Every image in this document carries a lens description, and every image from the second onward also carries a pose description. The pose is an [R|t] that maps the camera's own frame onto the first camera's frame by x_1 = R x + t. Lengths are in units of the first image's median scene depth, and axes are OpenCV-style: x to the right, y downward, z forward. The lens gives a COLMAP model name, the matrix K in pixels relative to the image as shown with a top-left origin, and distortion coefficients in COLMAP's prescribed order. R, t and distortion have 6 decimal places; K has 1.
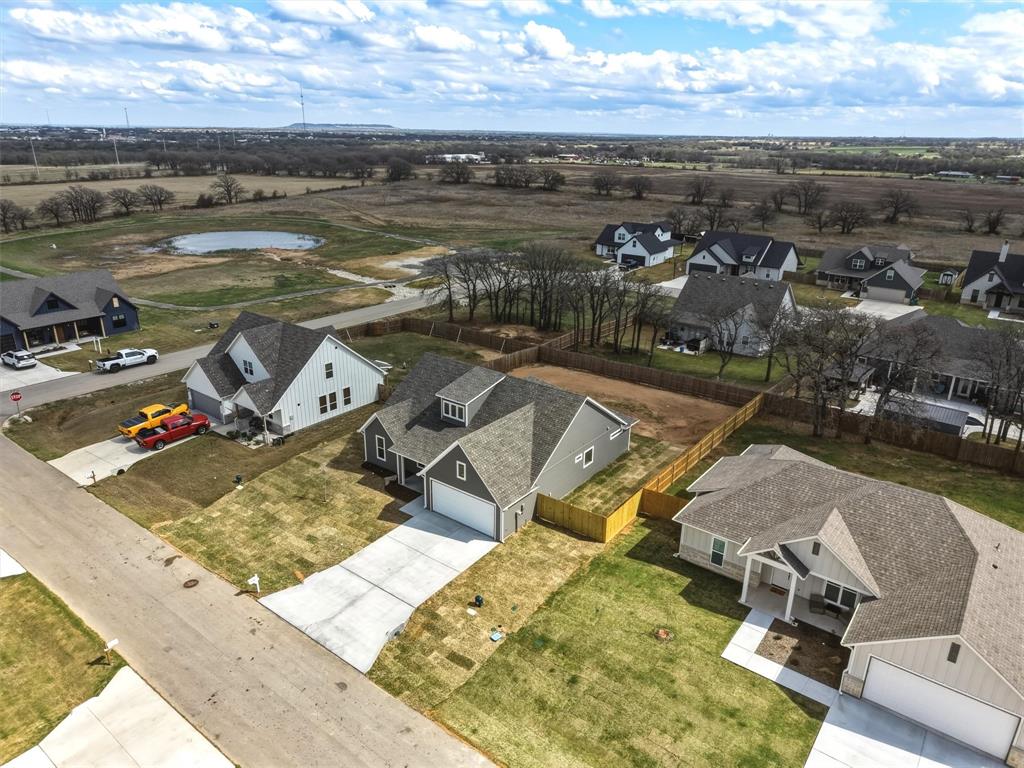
lens RADIAL K [[682.8, 0, 511.6], [0, 682.8, 382.0], [0, 0, 1]] dist [0.021851, -0.020729]
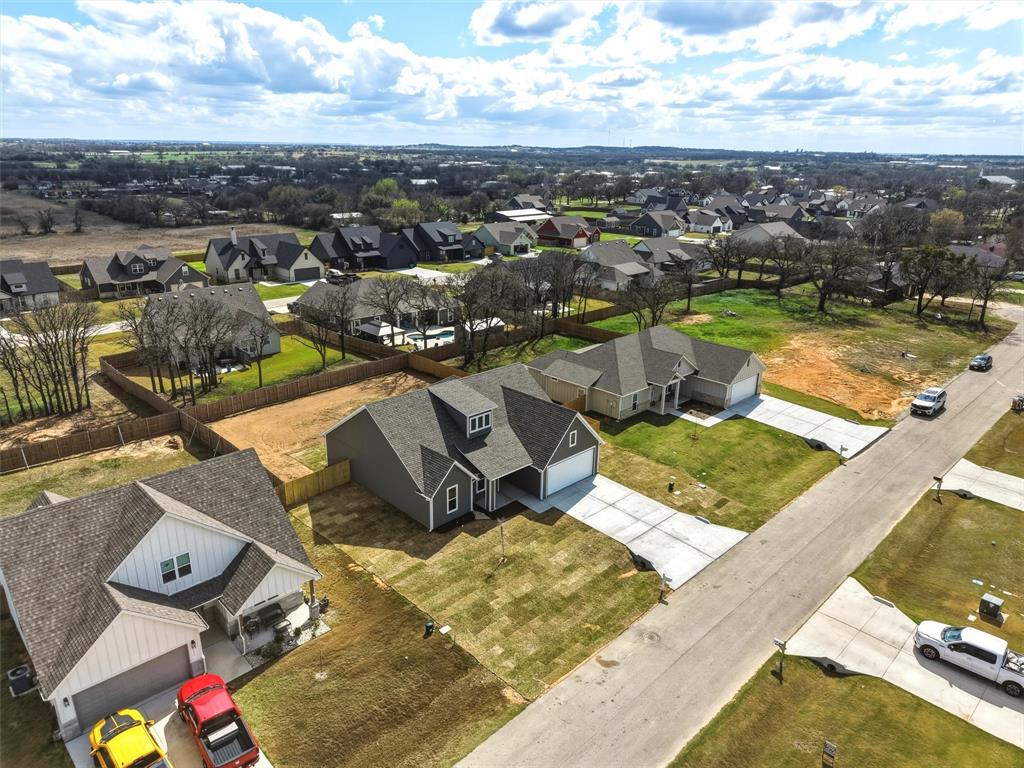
lens RADIAL K [[682.8, 0, 510.3], [0, 682.8, 382.0], [0, 0, 1]] dist [0.021851, -0.020729]
pose [[0.140140, -0.329259, 0.933782, -0.960654], [0.326428, 0.905727, 0.270377, -0.259673], [-0.934775, 0.266922, 0.234408, 0.663409]]
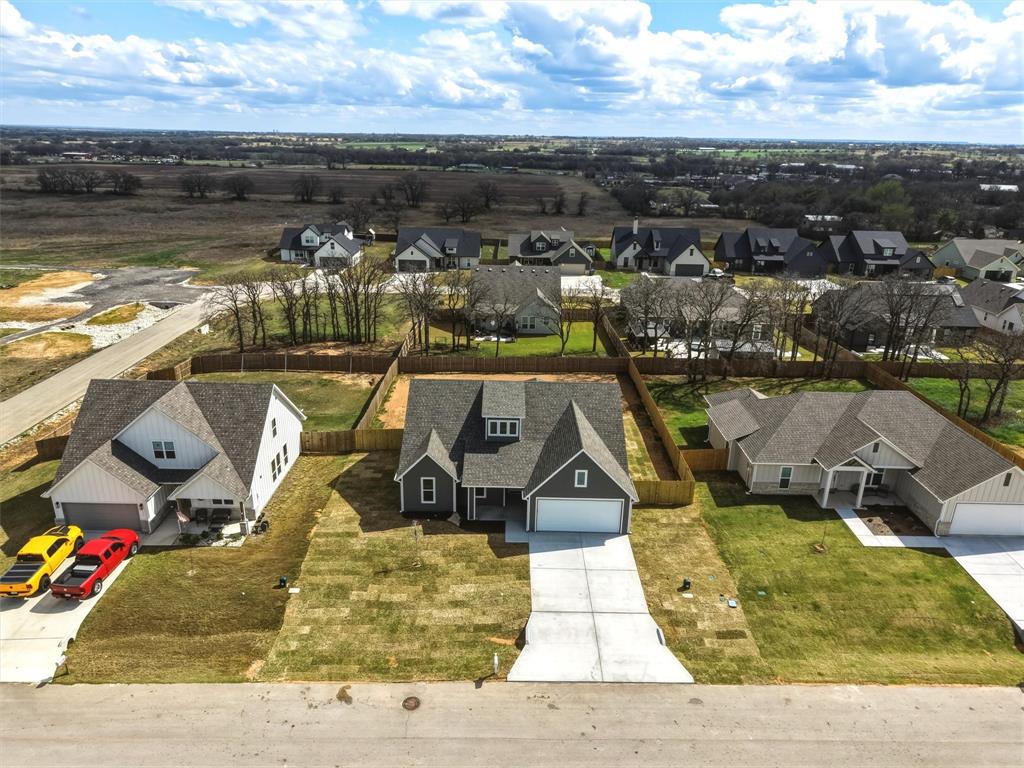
lens RADIAL K [[682.8, 0, 510.5], [0, 682.8, 380.8], [0, 0, 1]] dist [0.021851, -0.020729]
pose [[0.794464, -0.202590, 0.572525, -0.579868], [0.200293, 0.977379, 0.067913, -0.081473], [-0.573332, 0.060719, 0.817070, 0.195140]]
